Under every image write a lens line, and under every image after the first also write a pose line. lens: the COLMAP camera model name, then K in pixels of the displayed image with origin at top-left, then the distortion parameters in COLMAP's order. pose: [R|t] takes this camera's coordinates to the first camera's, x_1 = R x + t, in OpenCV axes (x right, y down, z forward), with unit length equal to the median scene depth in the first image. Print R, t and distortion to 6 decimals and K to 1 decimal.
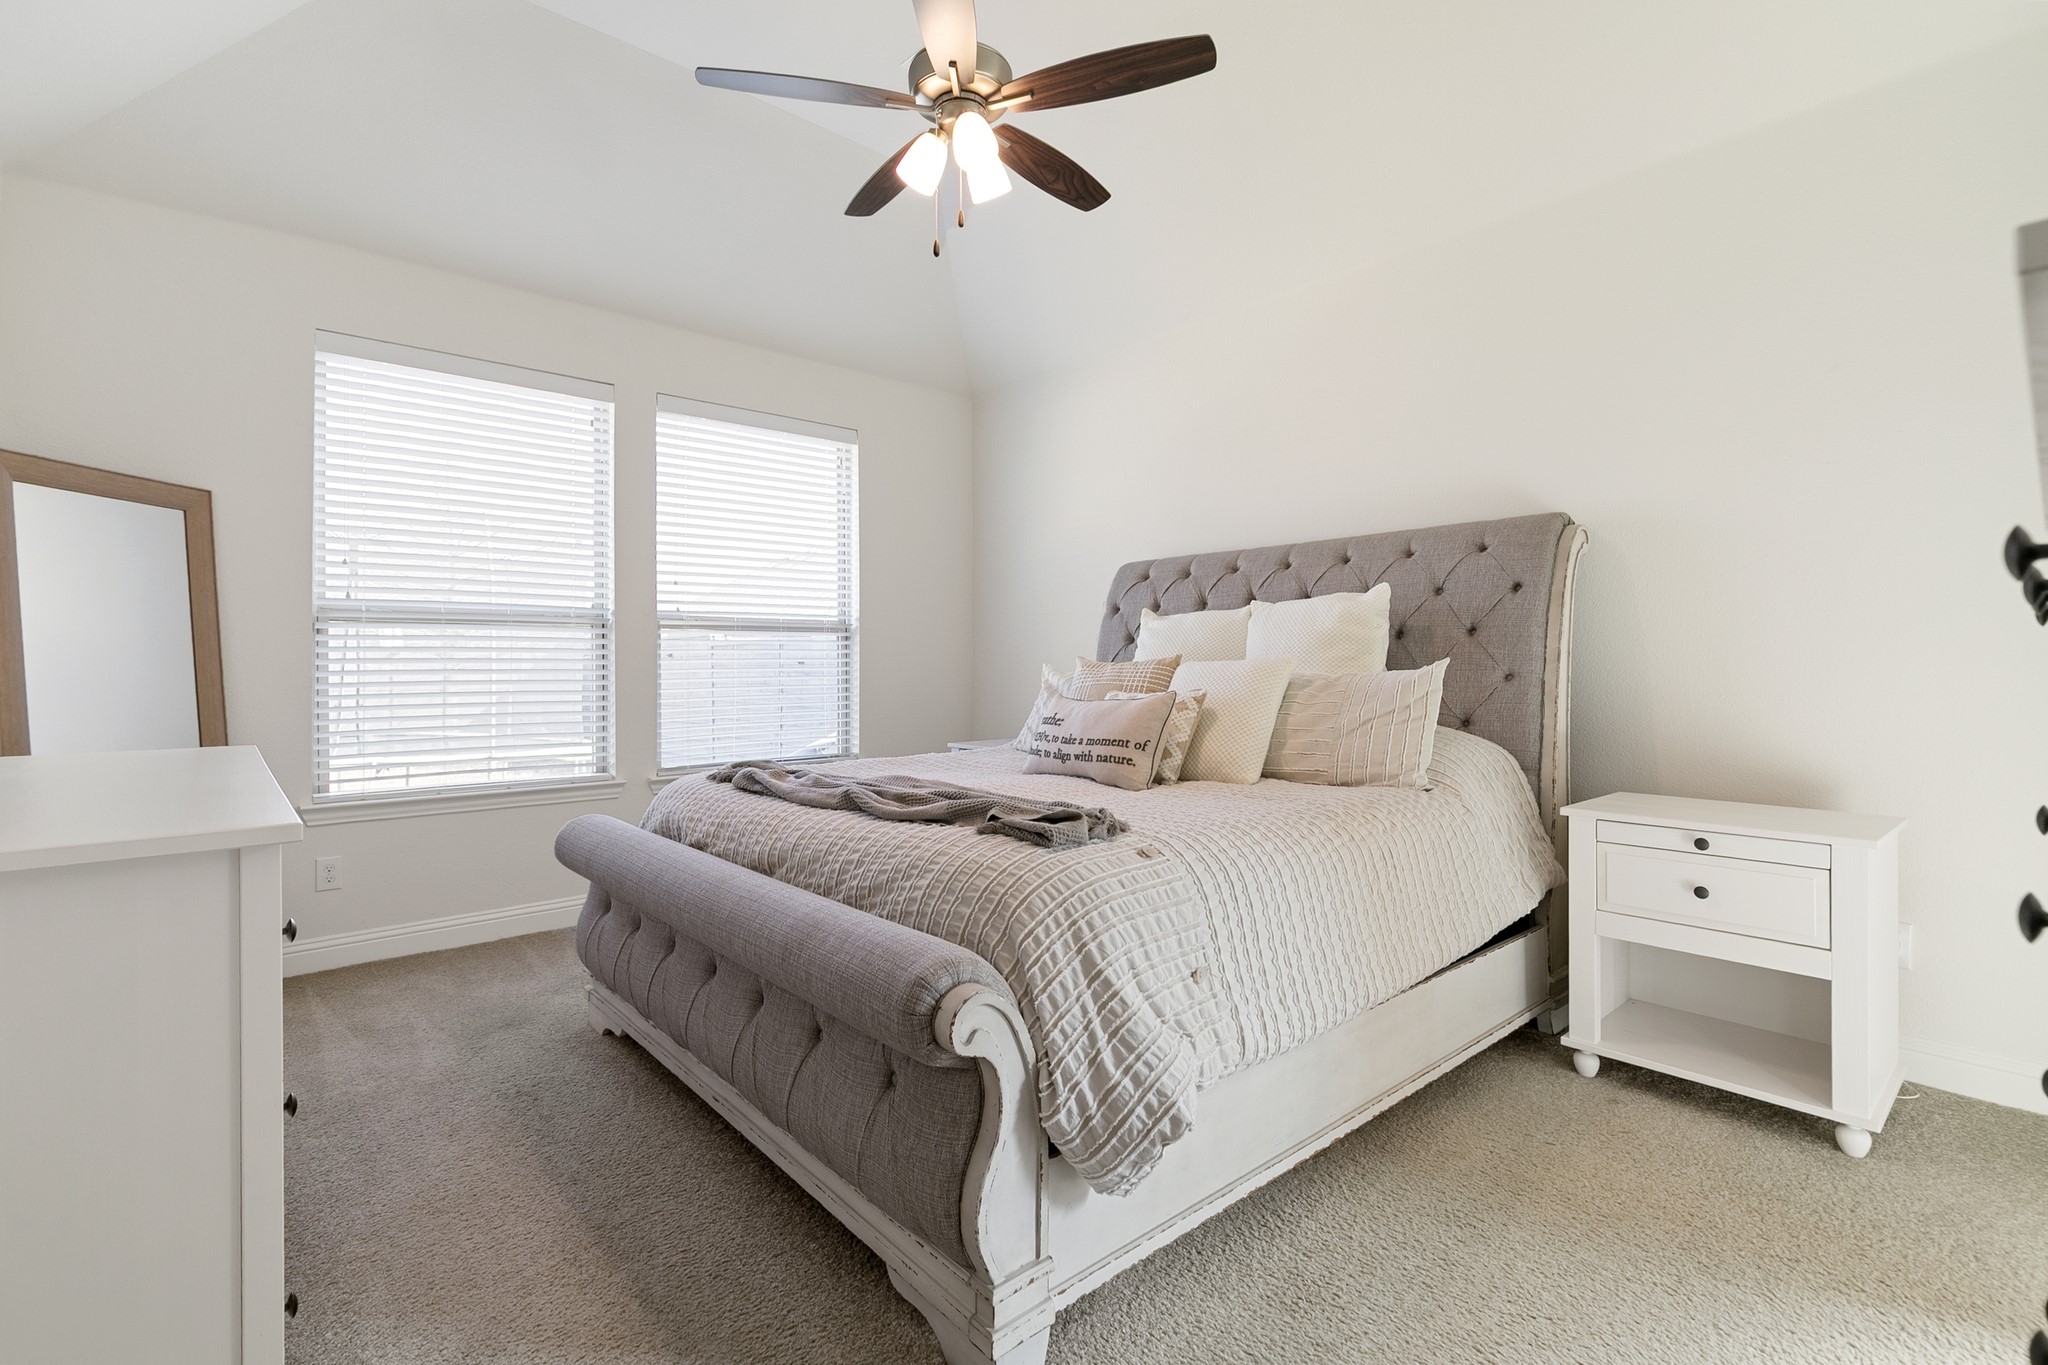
lens RADIAL K [[940.1, 0, 1033.6], [0, 940.1, 678.9], [0, 0, 1]] dist [0.014166, -0.001787]
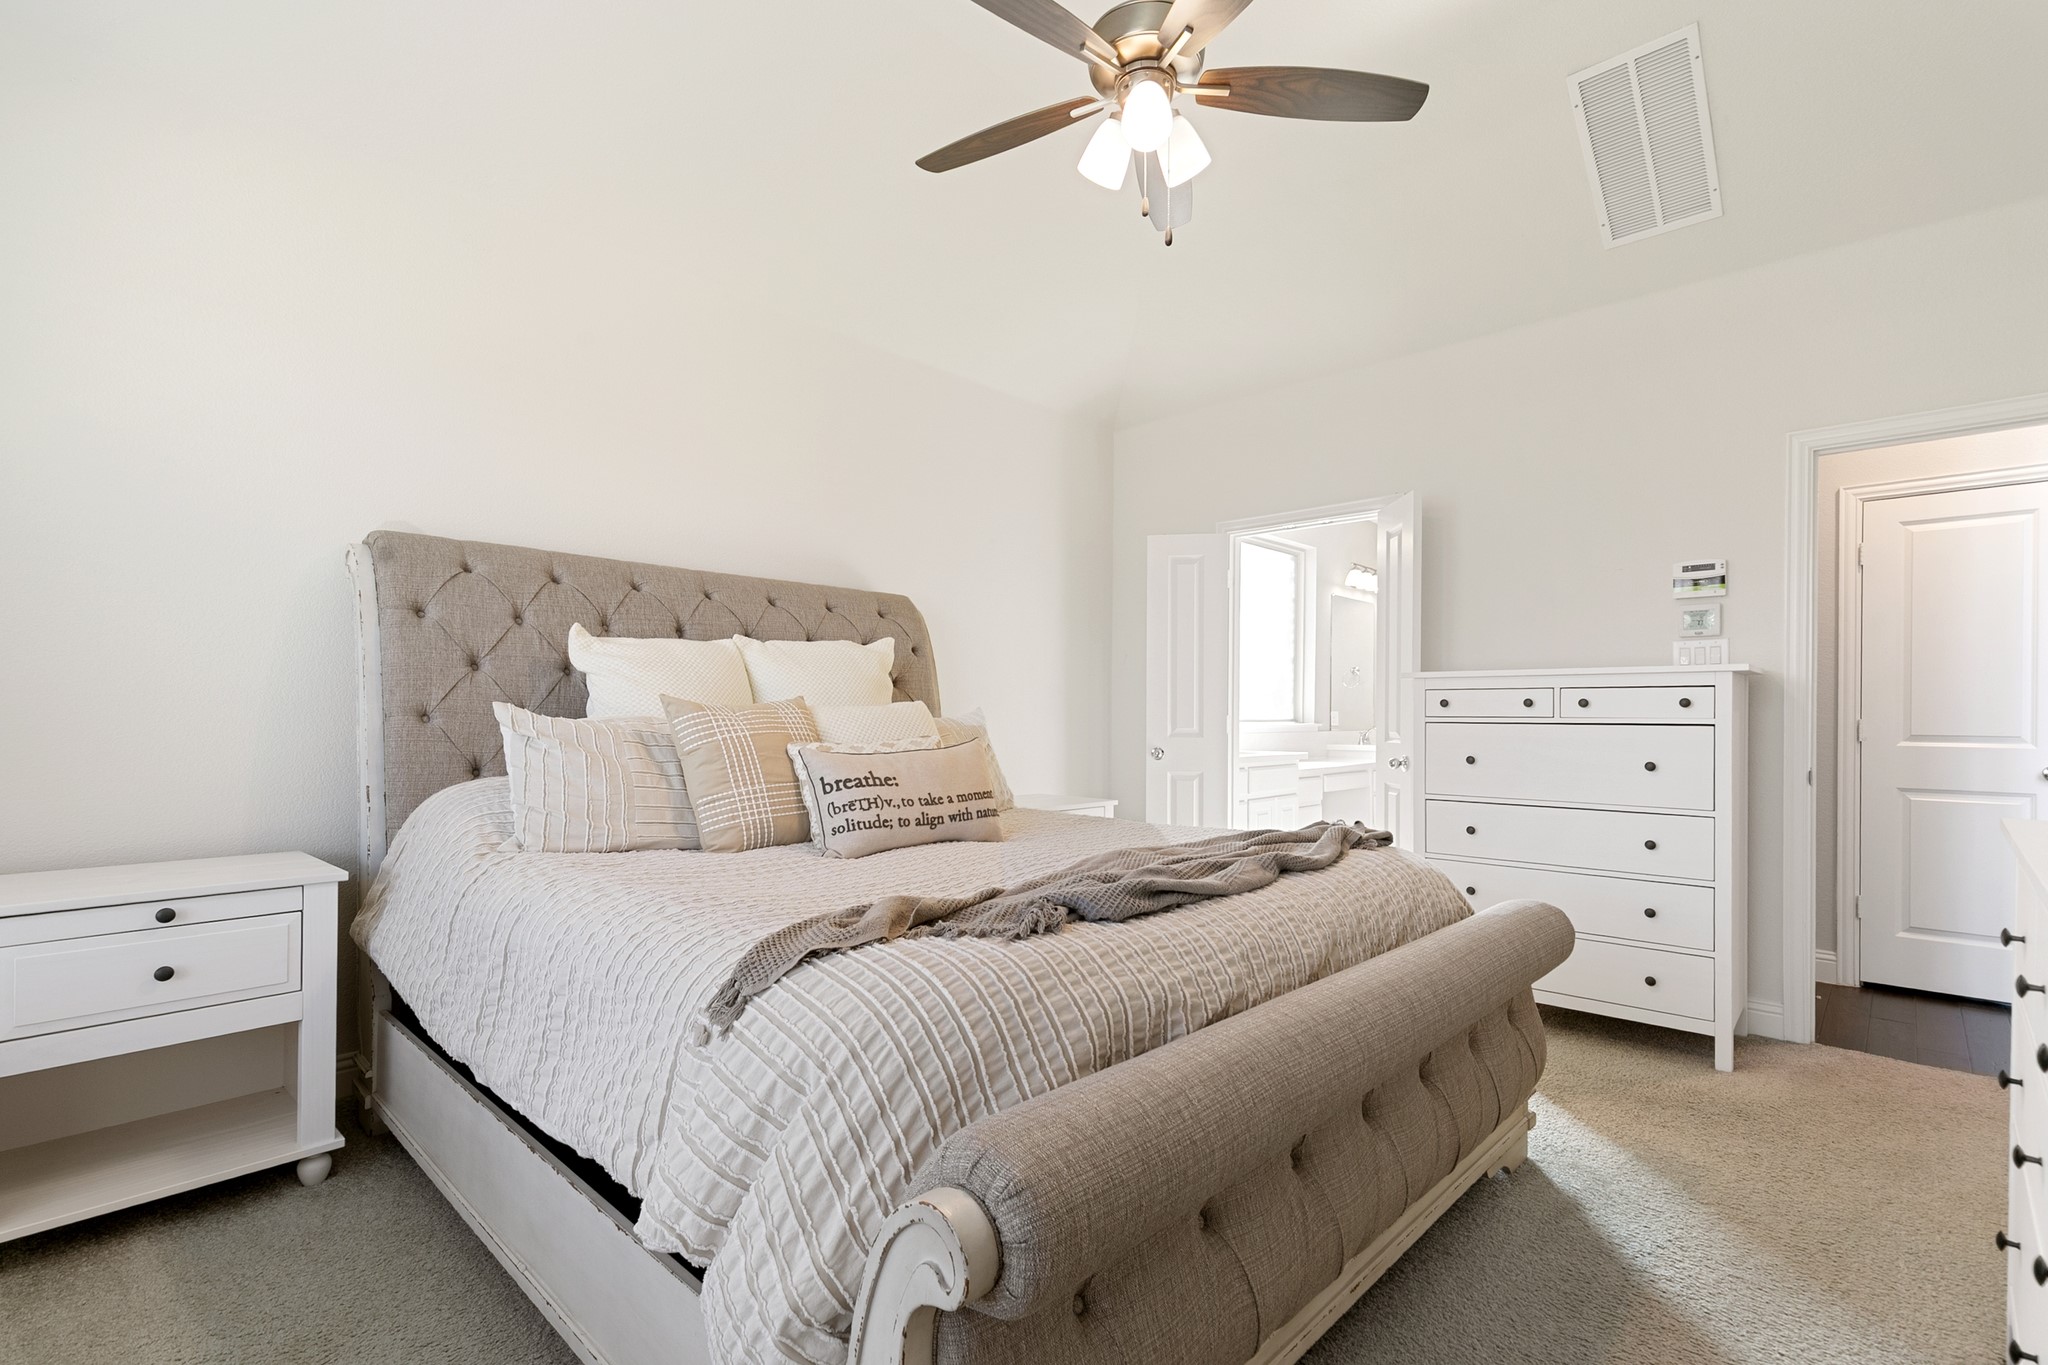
lens RADIAL K [[940.1, 0, 1032.8], [0, 940.1, 698.8], [0, 0, 1]] dist [0.014166, -0.001787]
pose [[-0.082556, 0.020290, 0.996380, -0.778150], [0.006136, 0.999784, -0.019851, -0.007167], [-0.996568, 0.004475, -0.082662, 0.956994]]
